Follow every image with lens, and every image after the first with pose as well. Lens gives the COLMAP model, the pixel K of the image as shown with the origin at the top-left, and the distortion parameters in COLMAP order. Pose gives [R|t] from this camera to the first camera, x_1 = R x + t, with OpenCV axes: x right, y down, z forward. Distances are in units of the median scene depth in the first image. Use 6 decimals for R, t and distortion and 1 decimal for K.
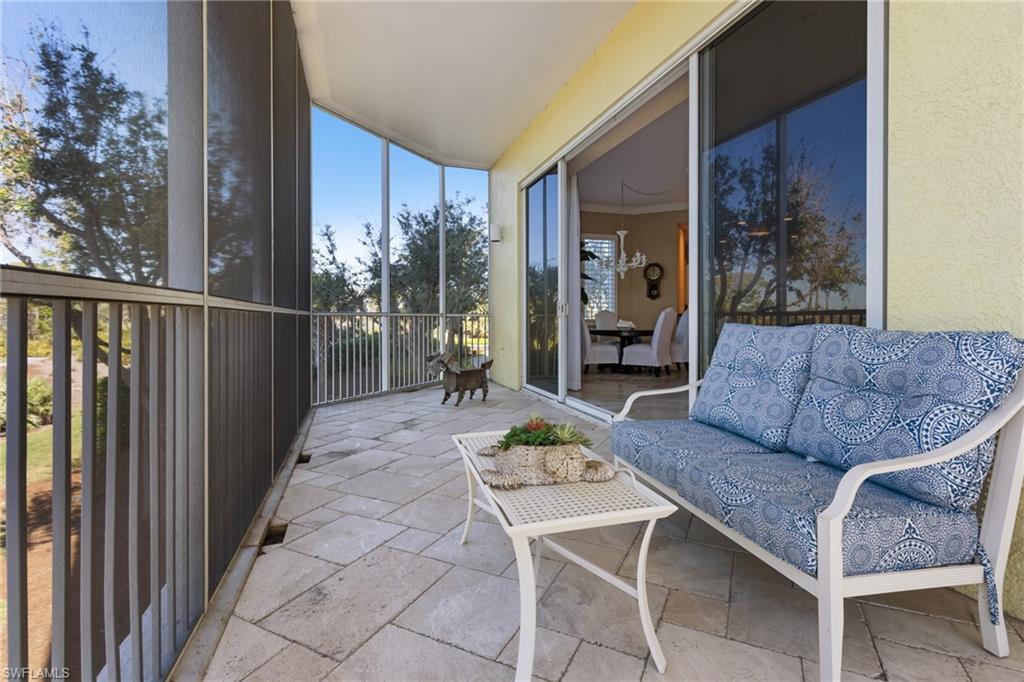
lens RADIAL K [[483.2, 0, 518.6], [0, 483.2, 316.4], [0, 0, 1]] dist [0.015057, -0.000800]
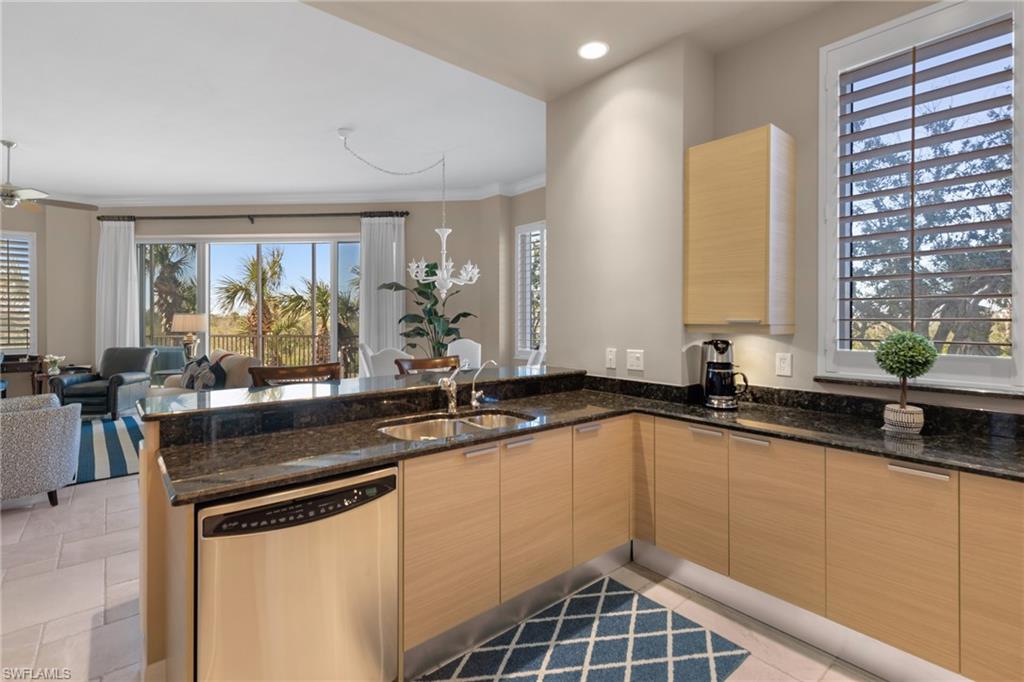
lens RADIAL K [[474.7, 0, 518.1], [0, 474.7, 321.3], [0, 0, 1]] dist [0.012031, -0.000667]
pose [[-0.393708, 0.002025, -0.919233, 0.797298], [0.001269, 0.999998, 0.001659, -0.045562], [0.919235, -0.000514, -0.393710, 1.366092]]
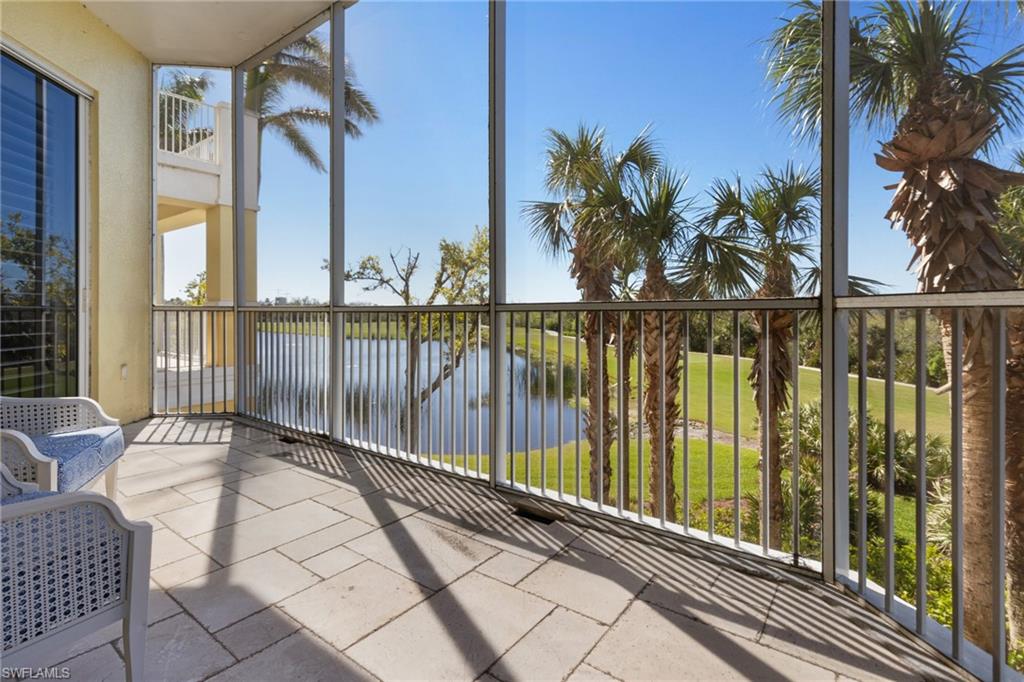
lens RADIAL K [[488.2, 0, 510.3], [0, 488.2, 312.0], [0, 0, 1]] dist [0.005122, 0.000020]
pose [[-0.982413, -0.003132, 0.186694, 0.070217], [-0.002811, 0.999994, 0.001983, 0.000265], [-0.186699, 0.001423, -0.982416, 0.137074]]
